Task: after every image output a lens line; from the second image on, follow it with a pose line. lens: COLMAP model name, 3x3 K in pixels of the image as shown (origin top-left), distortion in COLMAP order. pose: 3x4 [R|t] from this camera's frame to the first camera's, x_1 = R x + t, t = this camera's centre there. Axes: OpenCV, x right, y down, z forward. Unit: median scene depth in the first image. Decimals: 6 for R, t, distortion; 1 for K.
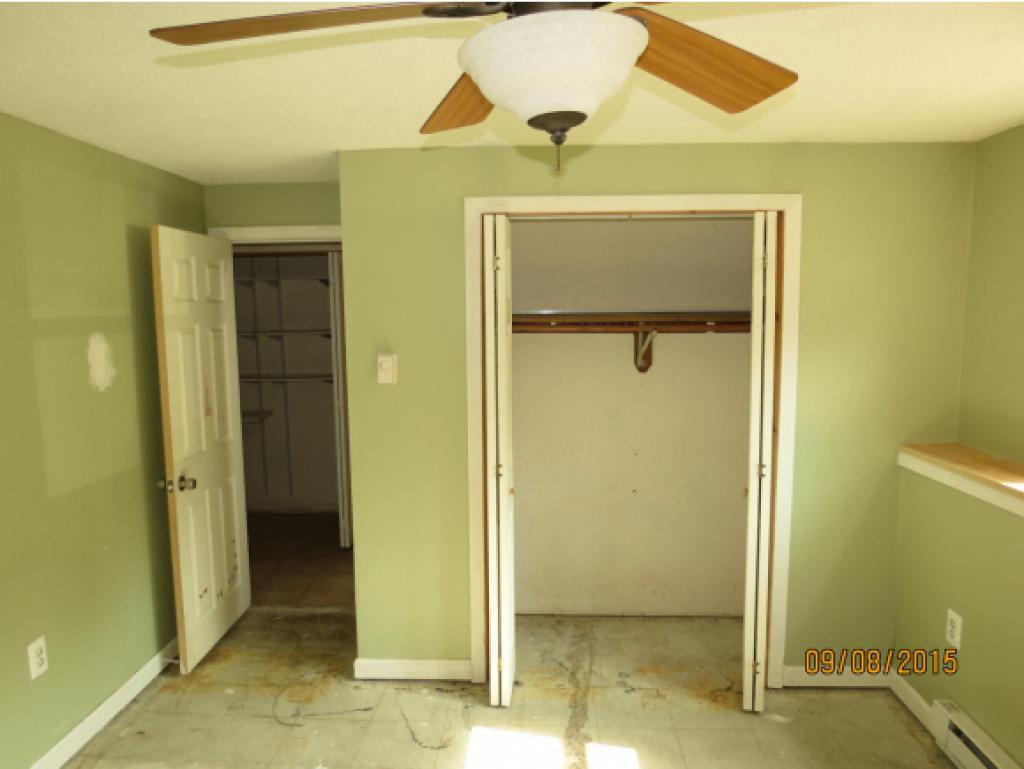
lens RADIAL K [[723.4, 0, 512.0], [0, 723.4, 384.5], [0, 0, 1]] dist [-0.026806, 0.004863]
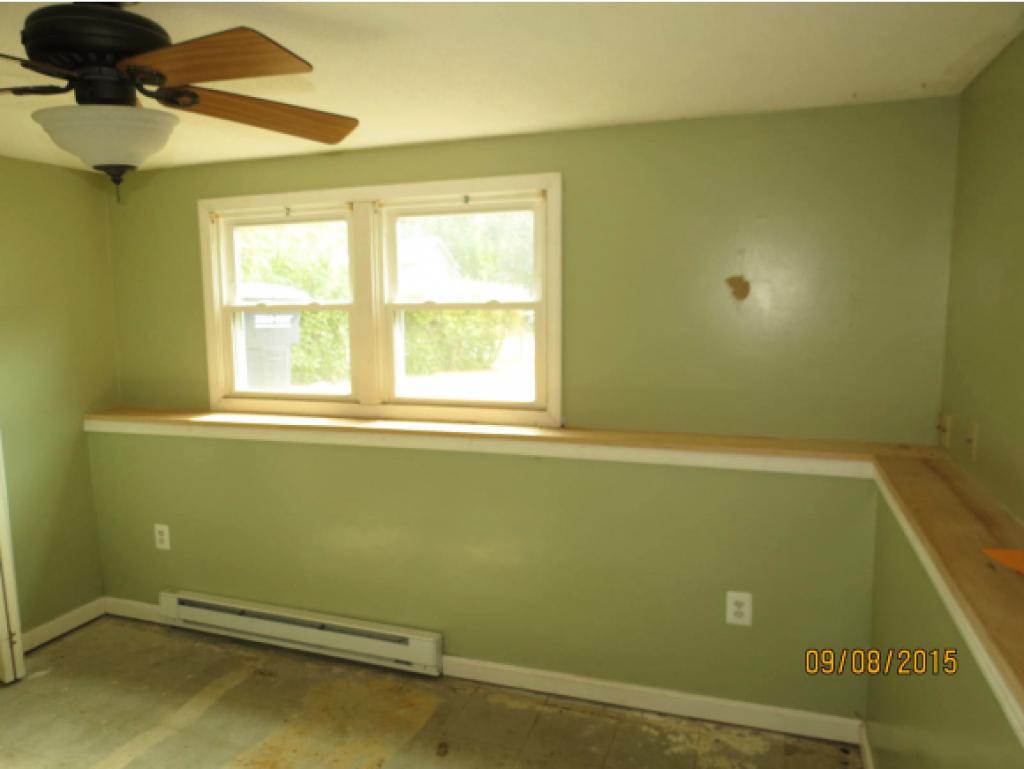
lens RADIAL K [[723.4, 0, 512.0], [0, 723.4, 384.5], [0, 0, 1]] dist [-0.026806, 0.004863]
pose [[0.294302, -0.120344, 0.948105, -0.400899], [0.115944, 0.989209, 0.089571, 0.010898], [-0.948654, 0.083566, 0.305079, -0.060977]]
